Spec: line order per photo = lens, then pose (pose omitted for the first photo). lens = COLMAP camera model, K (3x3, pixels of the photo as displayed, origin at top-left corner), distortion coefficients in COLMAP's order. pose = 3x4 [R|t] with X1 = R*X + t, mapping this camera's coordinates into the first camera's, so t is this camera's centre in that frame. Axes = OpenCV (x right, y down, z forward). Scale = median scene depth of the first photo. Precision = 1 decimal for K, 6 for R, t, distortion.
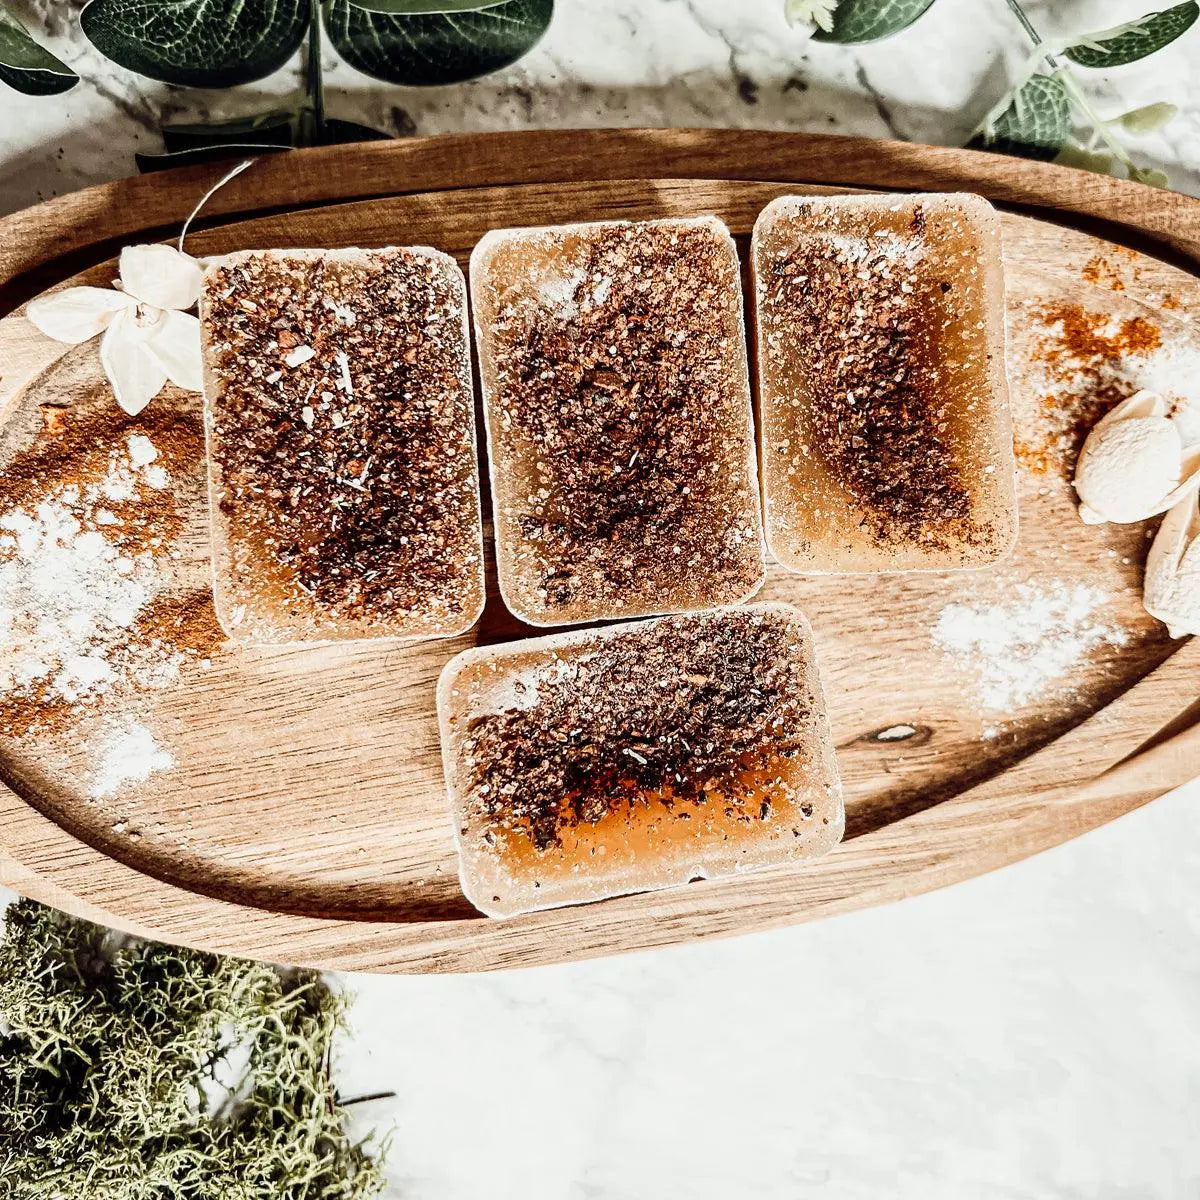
lens RADIAL K [[1261.4, 0, 601.9], [0, 1261.4, 596.2], [0, 0, 1]] dist [-0.049333, 0.000000]
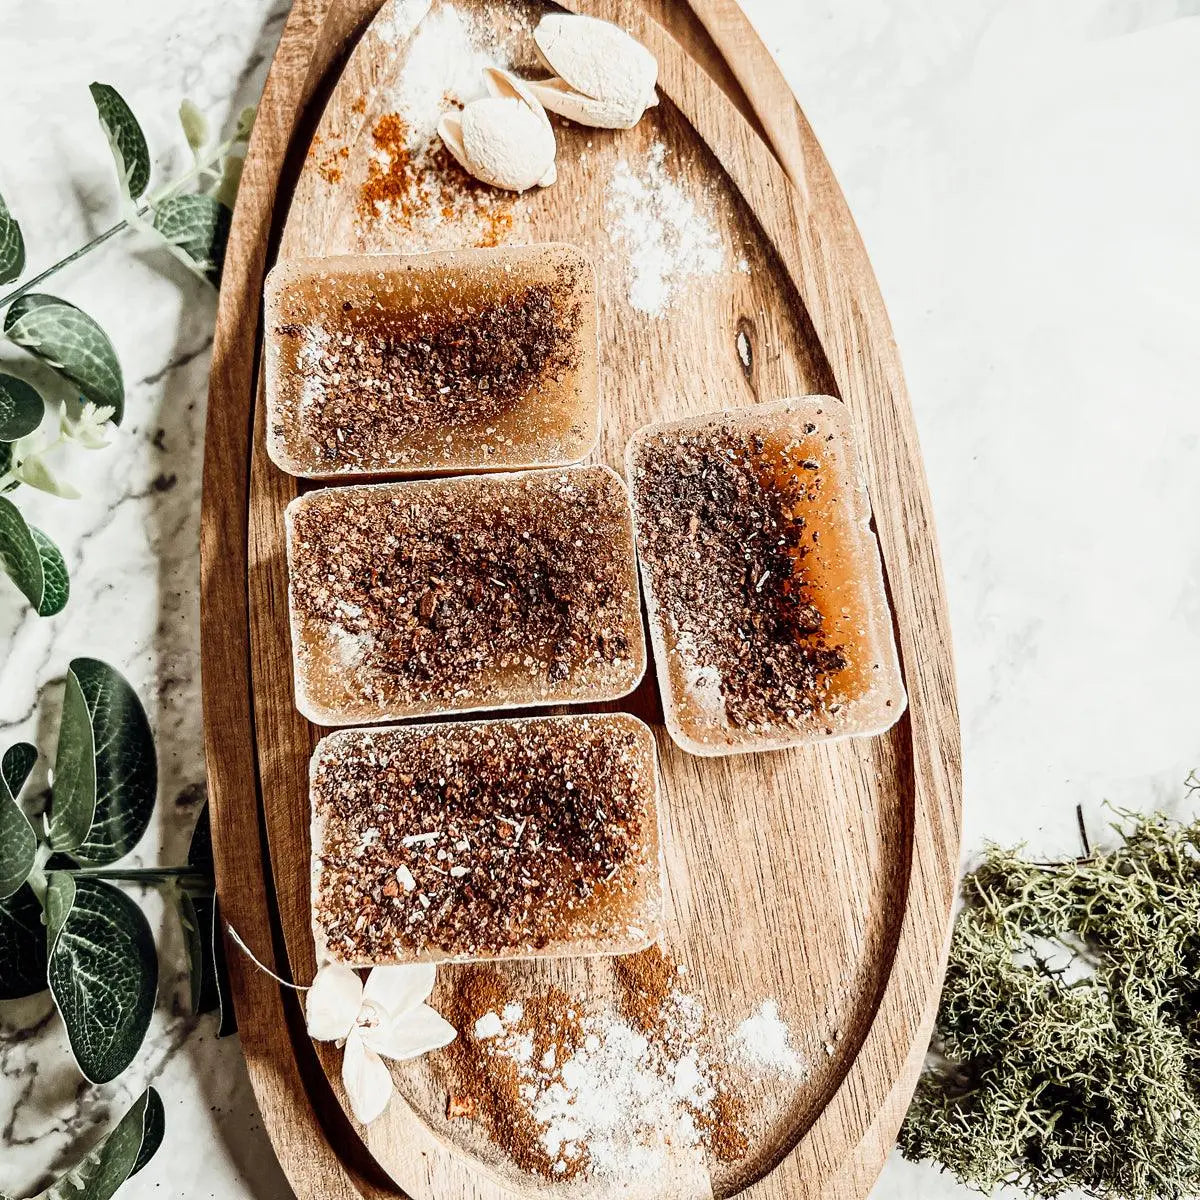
lens RADIAL K [[1261.4, 0, 612.9], [0, 1261.4, 602.1], [0, 0, 1]] dist [-0.049333, 0.000000]
pose [[0.000881, -0.999605, 0.028107, -0.022899], [0.999916, 0.000517, -0.012972, 0.007880], [0.012952, 0.028117, 0.999521, -0.117009]]
